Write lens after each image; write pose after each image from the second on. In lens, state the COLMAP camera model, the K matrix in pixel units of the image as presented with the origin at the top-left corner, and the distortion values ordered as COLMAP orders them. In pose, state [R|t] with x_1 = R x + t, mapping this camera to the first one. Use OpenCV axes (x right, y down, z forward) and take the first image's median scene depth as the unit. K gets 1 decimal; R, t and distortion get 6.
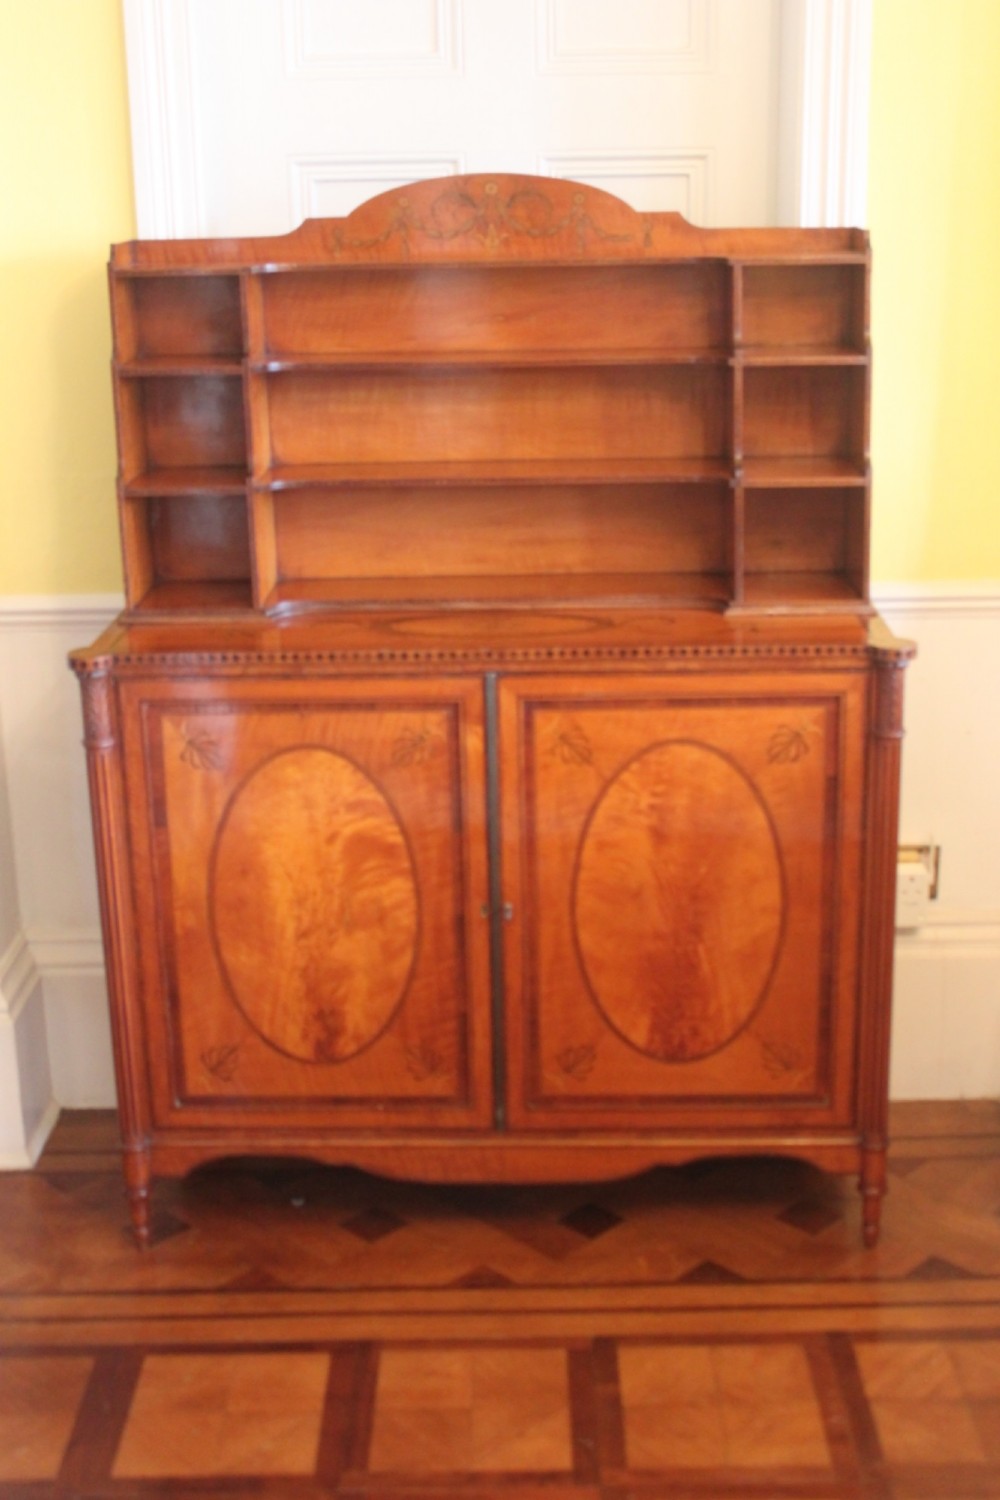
lens RADIAL K [[1884.4, 0, 500.0], [0, 1884.4, 750.0], [0, 0, 1]] dist [-0.039046, -0.004877]
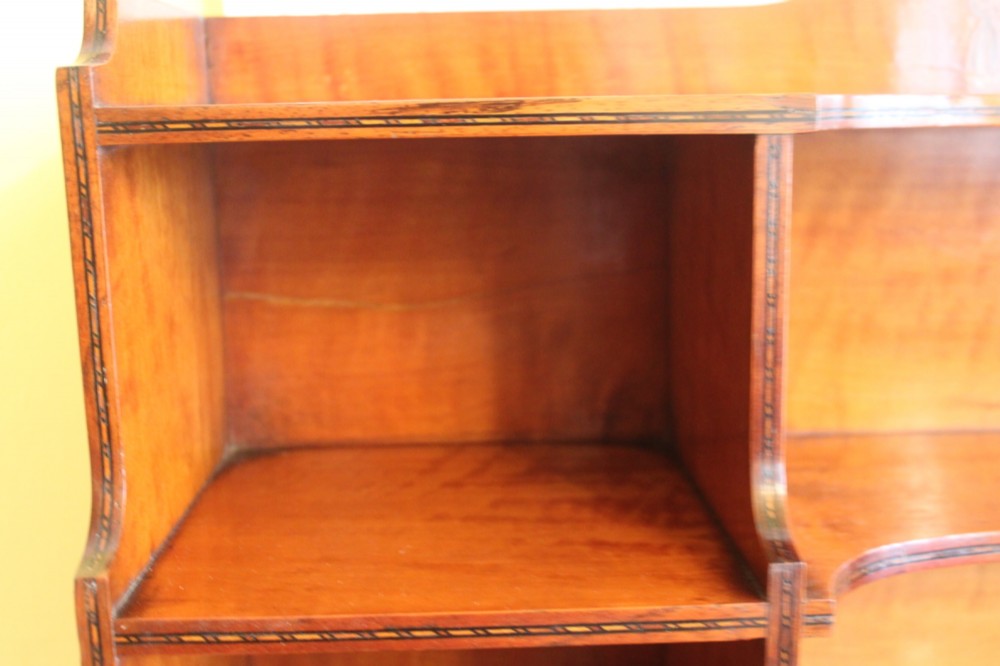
lens RADIAL K [[1128.3, 0, 500.0], [0, 1128.3, 333.0], [0, 0, 1]] dist [-0.048760, -0.000451]
pose [[0.998284, -0.006140, 0.058237, -0.167864], [0.012393, 0.994116, -0.107612, -0.215263], [-0.057234, 0.108149, 0.992486, 0.865854]]
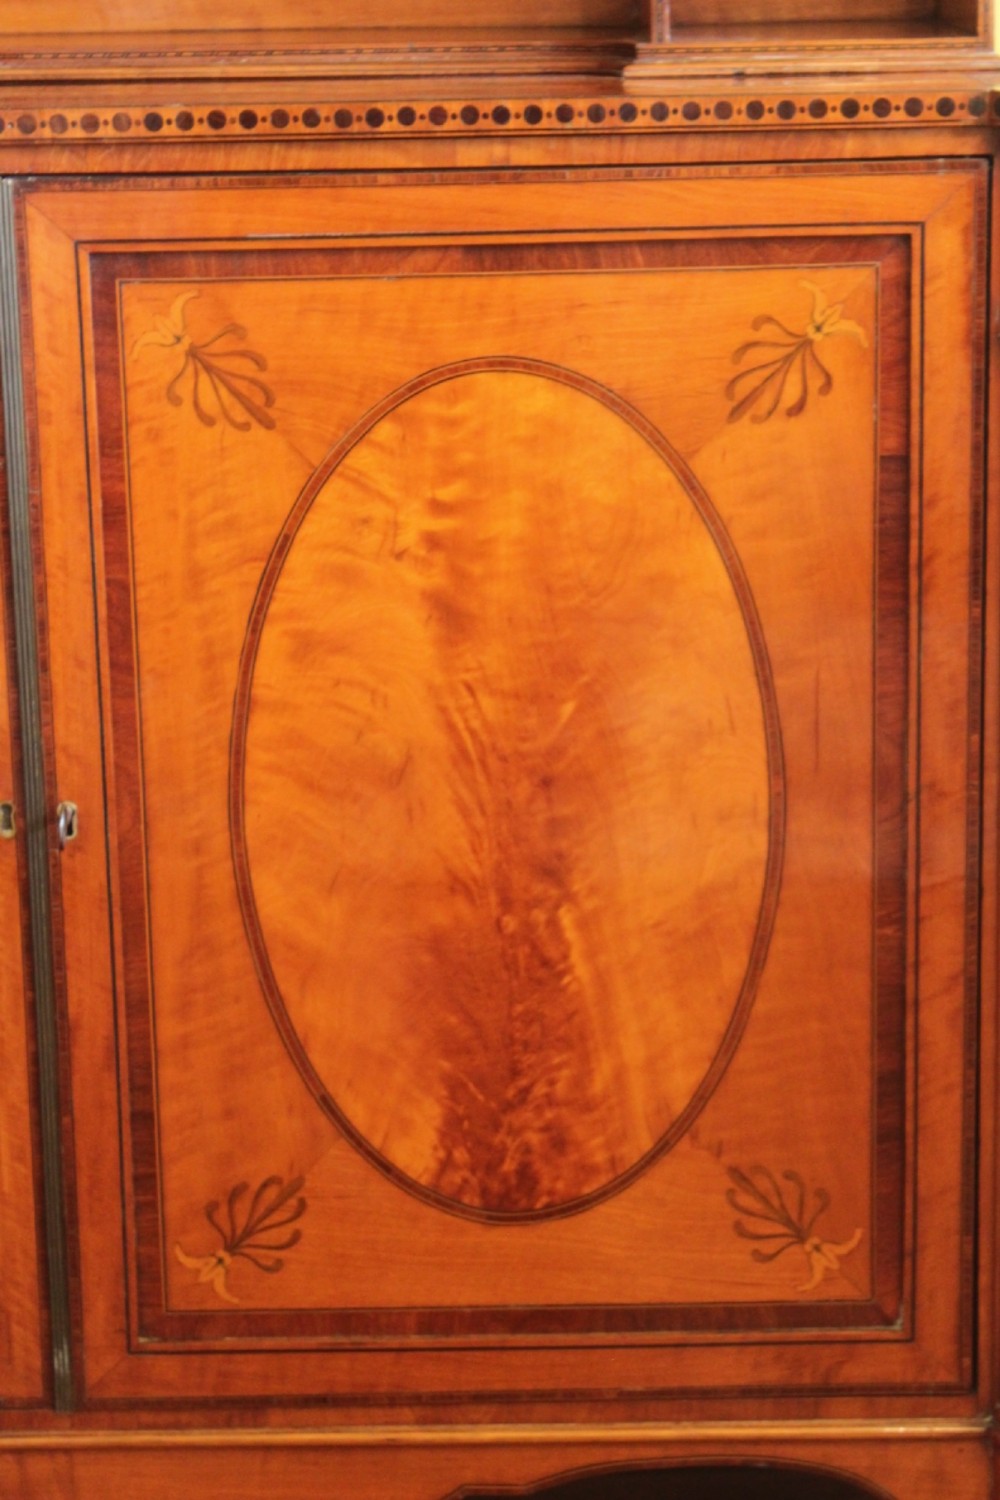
lens RADIAL K [[3423.4, 0, 470.7], [0, 3423.4, 783.7], [0, 0, 1]] dist [0.074752, 0.078456]
pose [[0.999754, -0.004529, 0.021717, 0.071060], [0.005550, 0.998870, -0.047206, 0.110376], [-0.021479, 0.047315, 0.998649, 0.289462]]
